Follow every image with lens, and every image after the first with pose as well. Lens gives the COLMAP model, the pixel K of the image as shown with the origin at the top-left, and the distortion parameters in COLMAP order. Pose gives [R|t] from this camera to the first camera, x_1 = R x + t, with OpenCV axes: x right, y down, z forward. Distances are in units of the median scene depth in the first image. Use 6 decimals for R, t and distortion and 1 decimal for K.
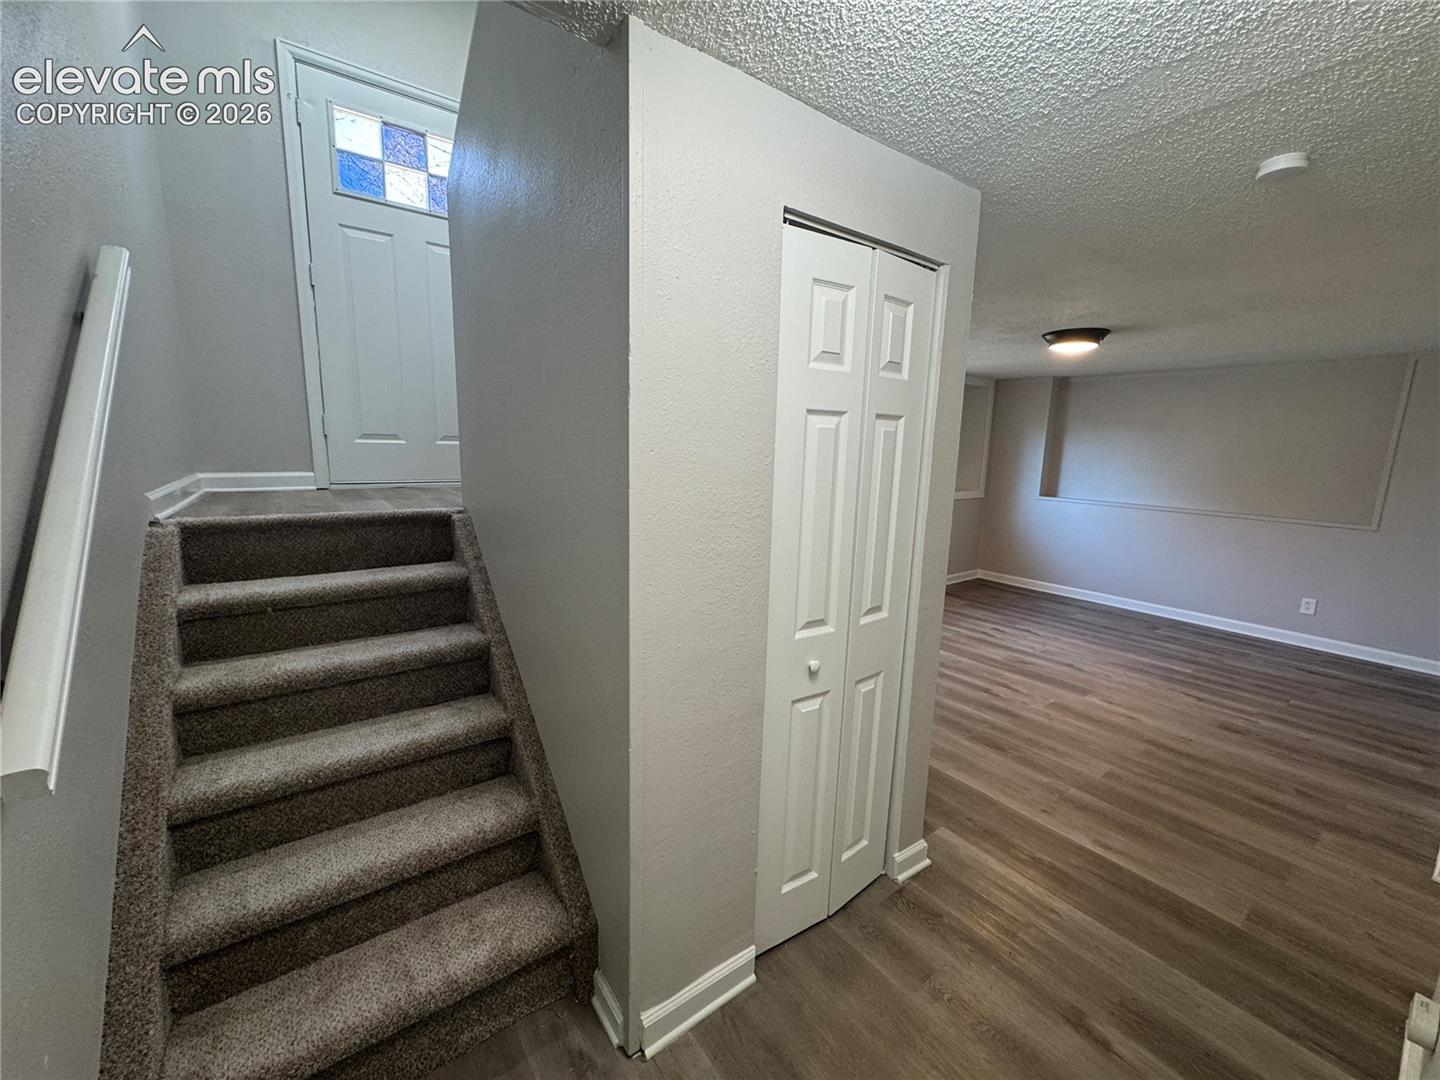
lens RADIAL K [[575.7, 0, 722.2], [0, 575.7, 542.9], [0, 0, 1]] dist [0.000165, -0.000851]
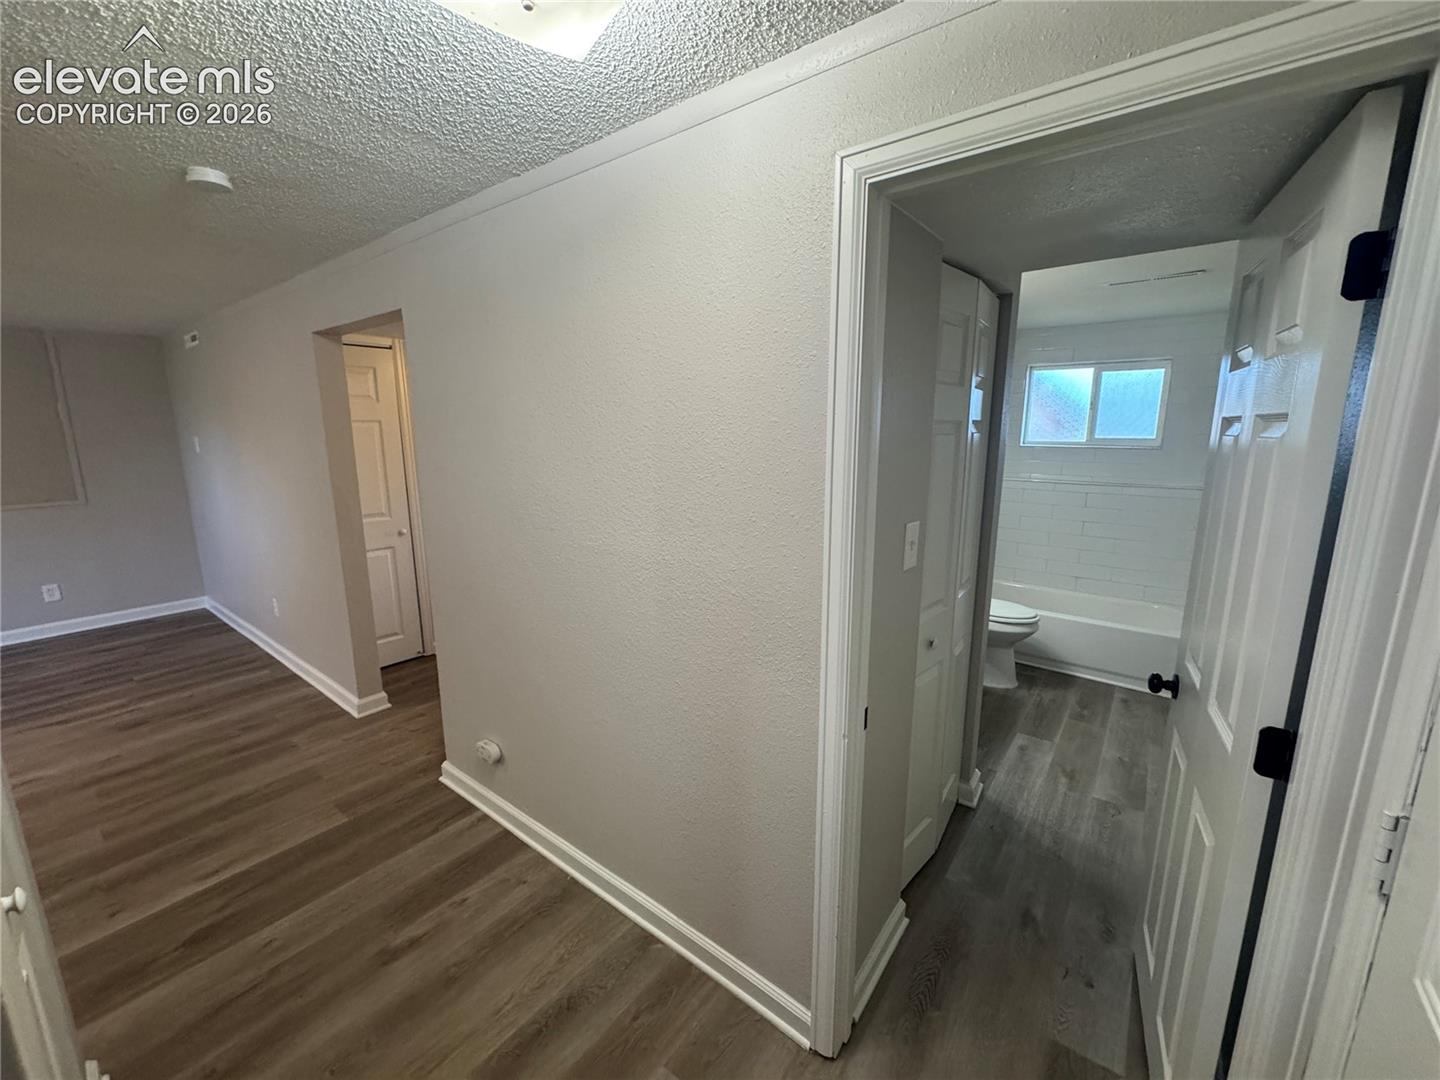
lens RADIAL K [[575.7, 0, 715.4], [0, 575.7, 544.0], [0, 0, 1]] dist [0.000165, -0.000851]
pose [[-0.271011, -0.218400, 0.937472, -0.176743], [0.160713, 0.949983, 0.267775, -0.053358], [-0.949065, 0.223234, -0.222356, 0.190239]]
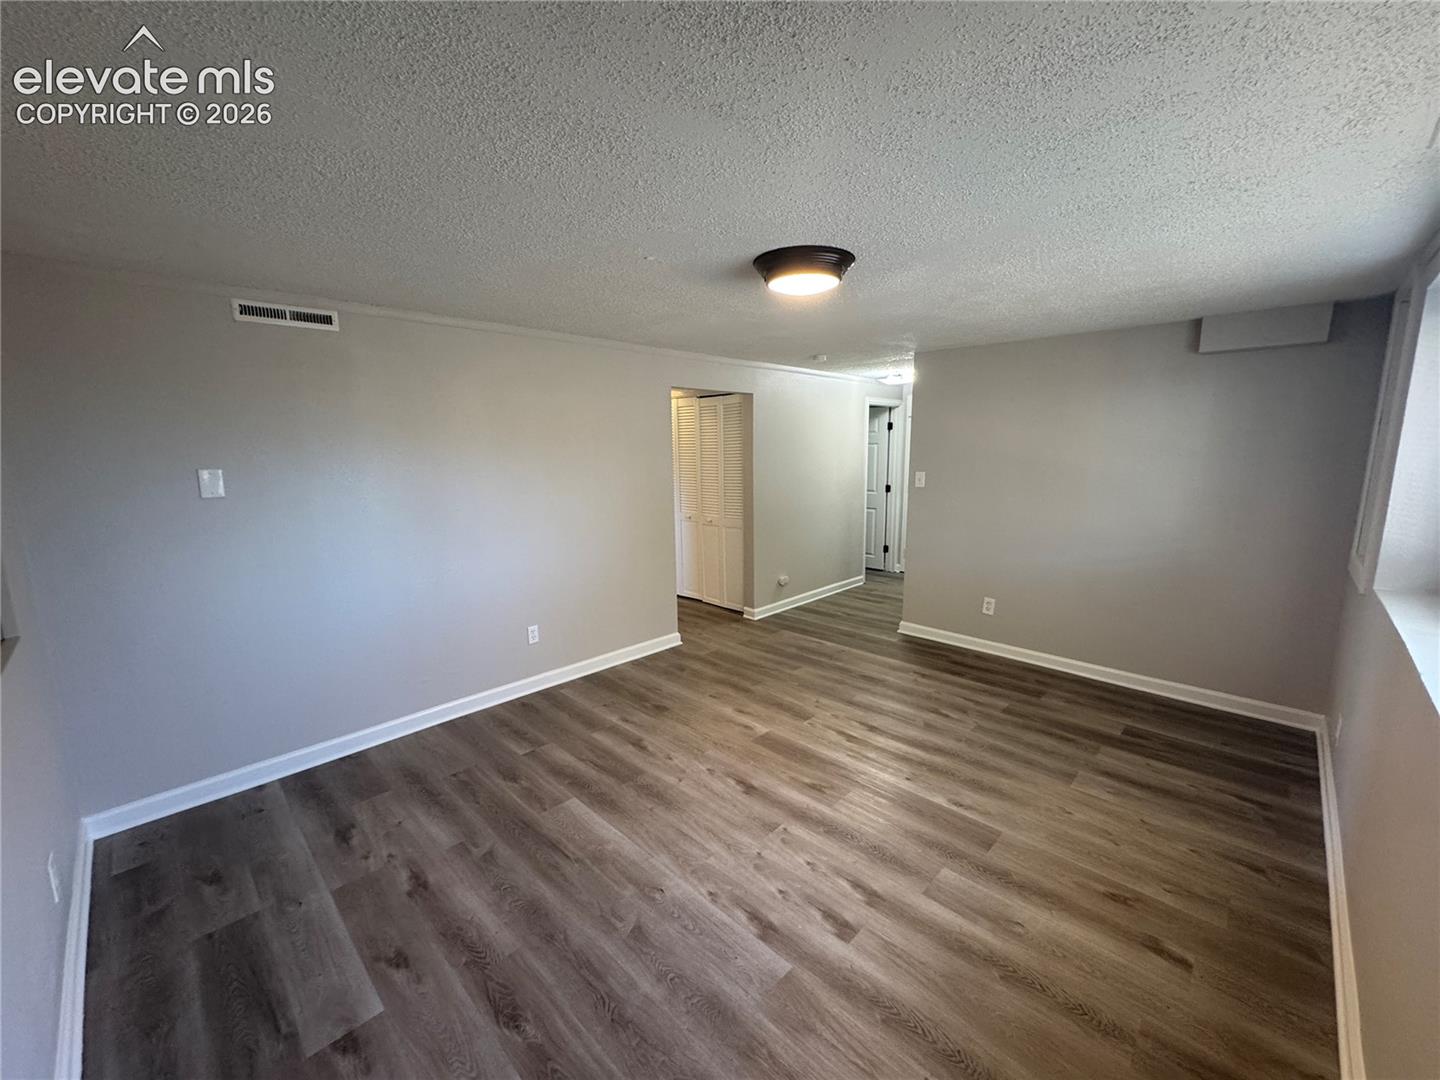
lens RADIAL K [[575.7, 0, 724.6], [0, 575.7, 537.1], [0, 0, 1]] dist [0.000165, -0.000851]
pose [[-0.985817, 0.007139, -0.167671, 0.798274], [-0.047171, 0.947030, 0.317661, -0.281990], [0.161057, 0.321065, -0.933262, 1.632301]]
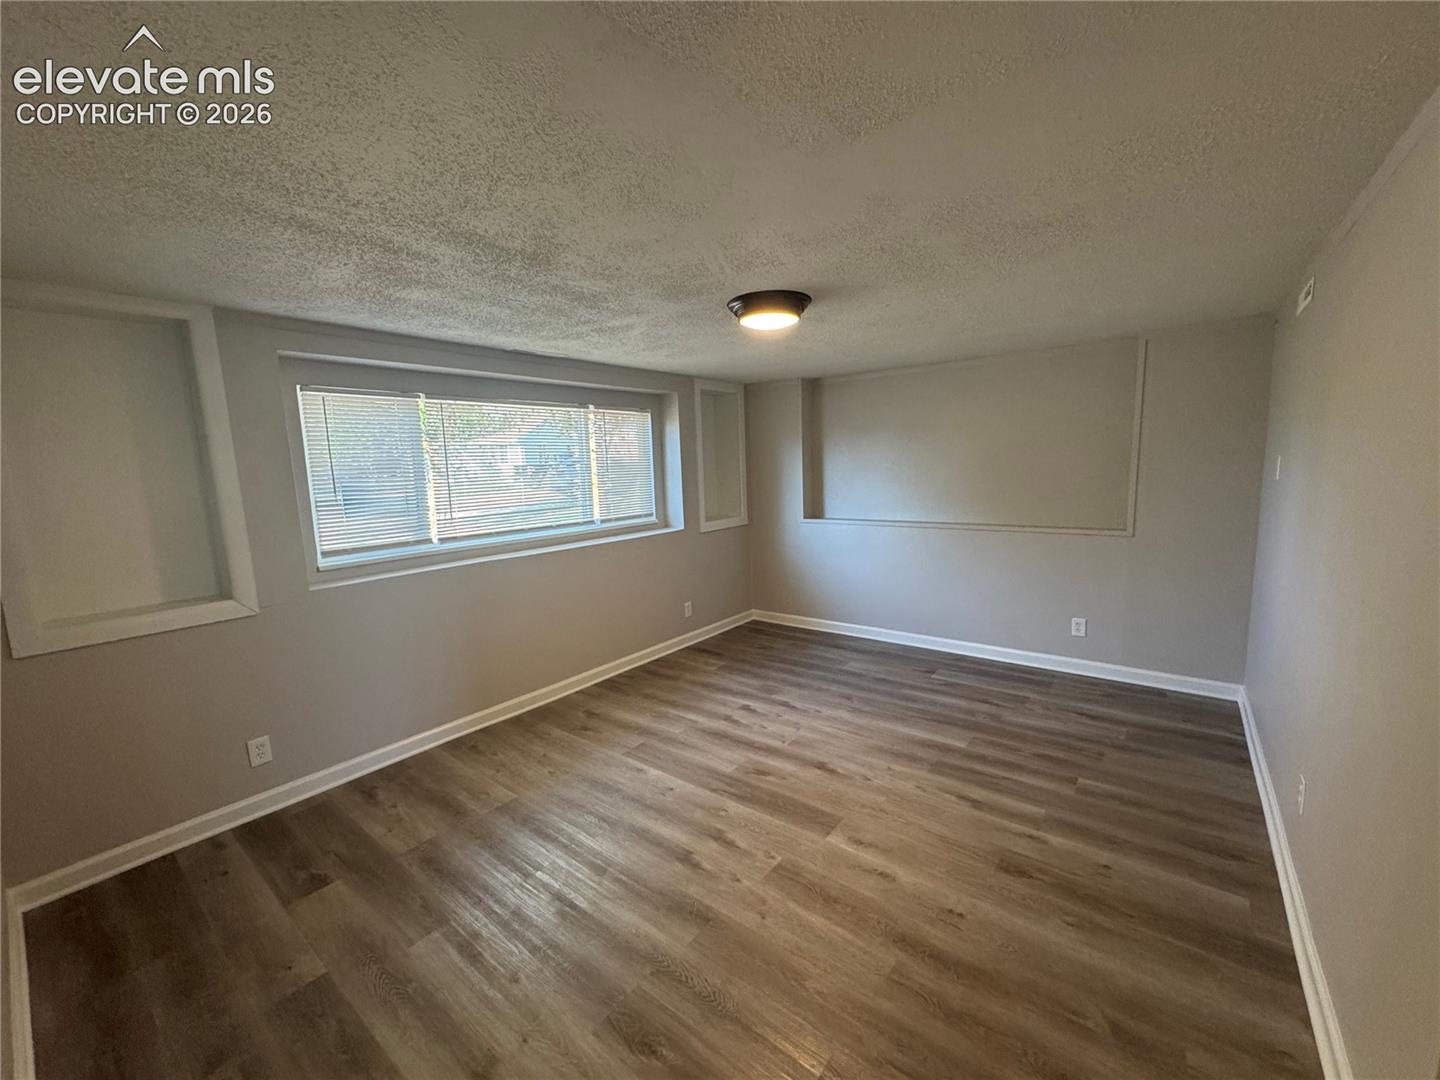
lens RADIAL K [[575.7, 0, 724.2], [0, 575.7, 549.3], [0, 0, 1]] dist [0.000165, -0.000851]
pose [[0.961447, -0.096743, 0.257412, 0.357456], [0.103765, 0.994506, -0.013801, -0.060906], [-0.254663, 0.039979, 0.966203, 0.357391]]
